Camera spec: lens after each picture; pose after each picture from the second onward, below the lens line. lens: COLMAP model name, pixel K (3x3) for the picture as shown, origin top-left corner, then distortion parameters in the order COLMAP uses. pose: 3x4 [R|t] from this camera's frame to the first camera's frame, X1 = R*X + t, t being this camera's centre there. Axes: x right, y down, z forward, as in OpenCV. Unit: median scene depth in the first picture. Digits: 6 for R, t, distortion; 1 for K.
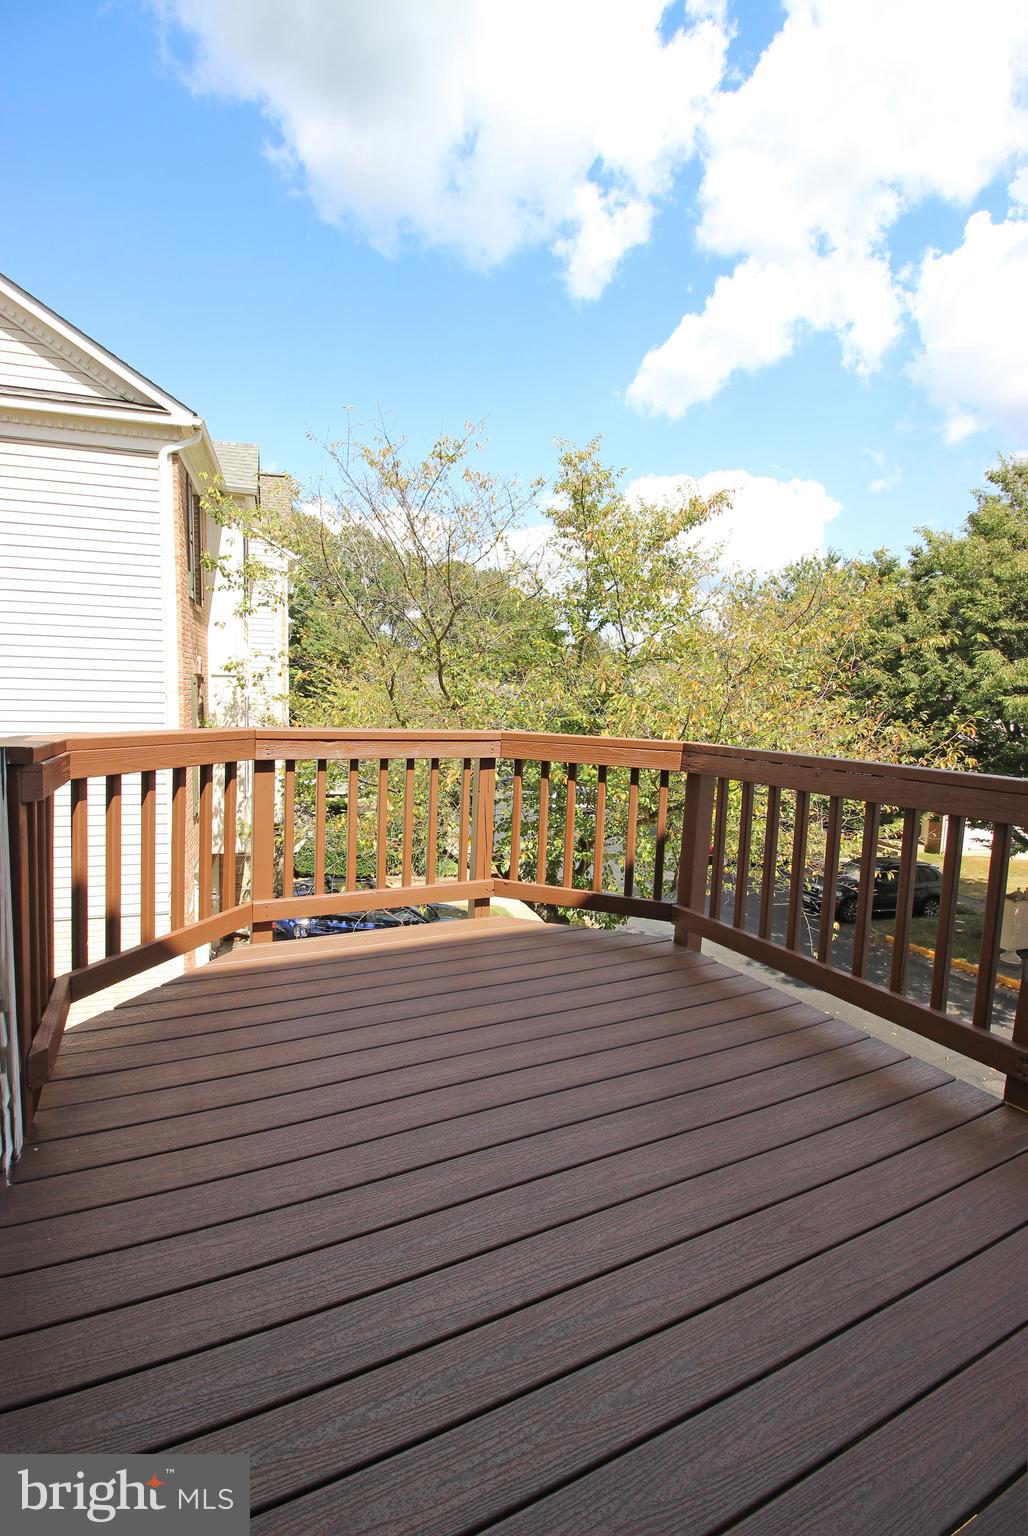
lens RADIAL K [[718.7, 0, 514.0], [0, 718.7, 768.0], [0, 0, 1]] dist [-0.001159, -0.011745]
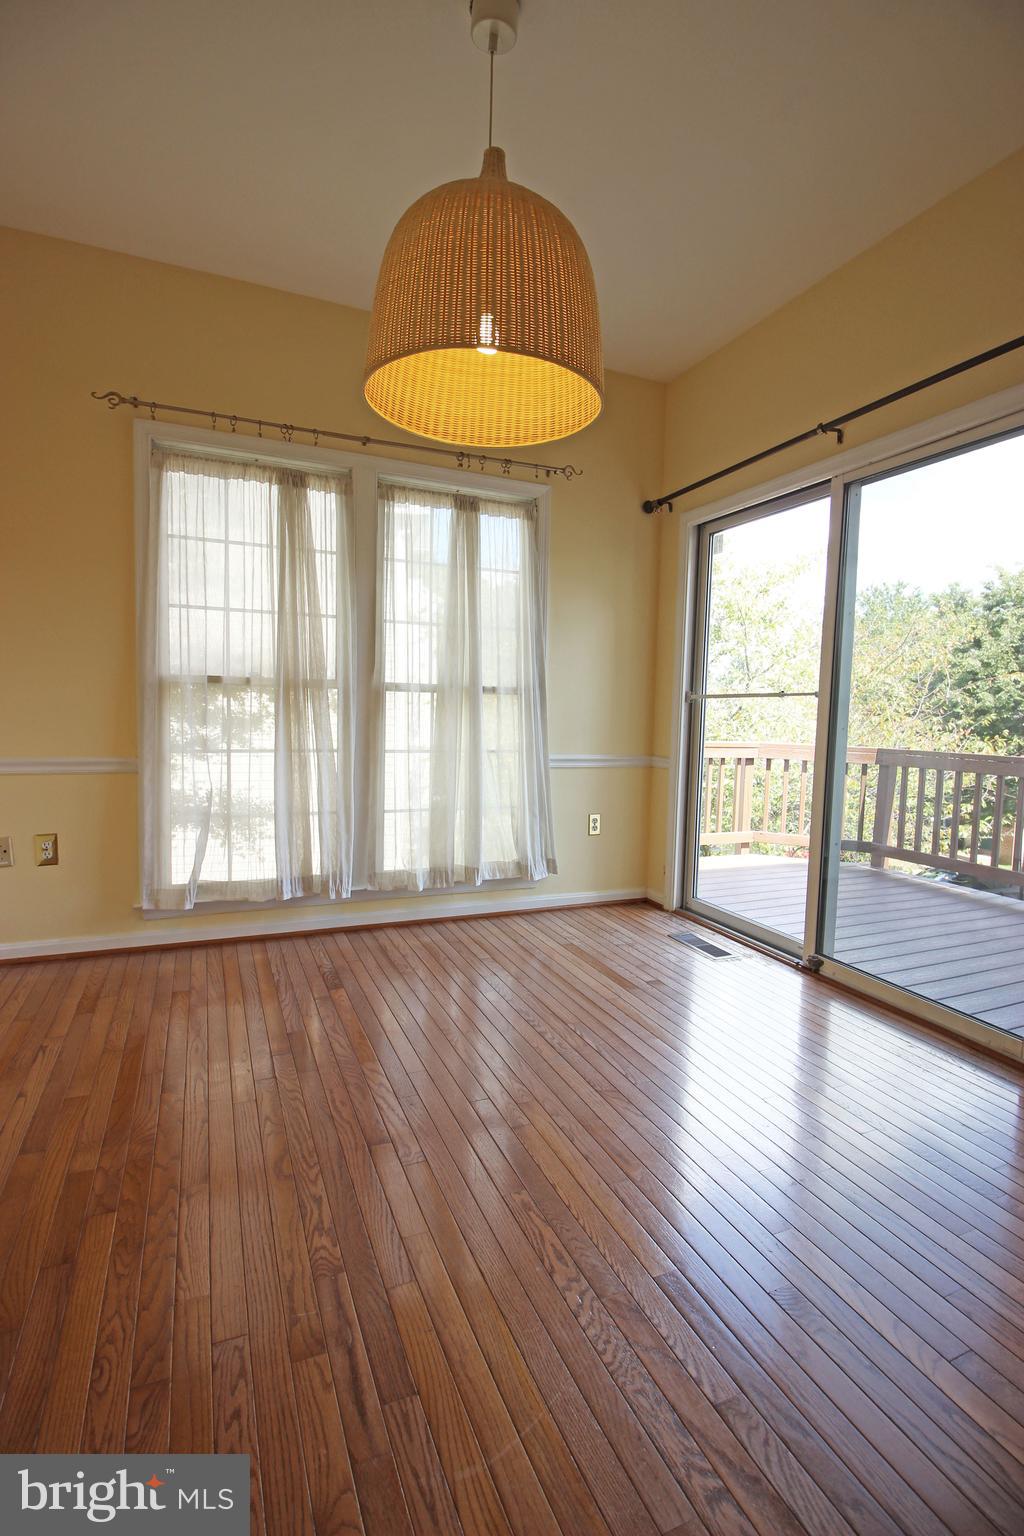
lens RADIAL K [[718.7, 0, 512.0], [0, 718.7, 768.0], [0, 0, 1]] dist [-0.001159, -0.011745]
pose [[0.997370, -0.005966, -0.072234, -0.112195], [0.004068, 0.999644, -0.026381, 0.012406], [0.072366, 0.026018, 0.997039, -0.178433]]
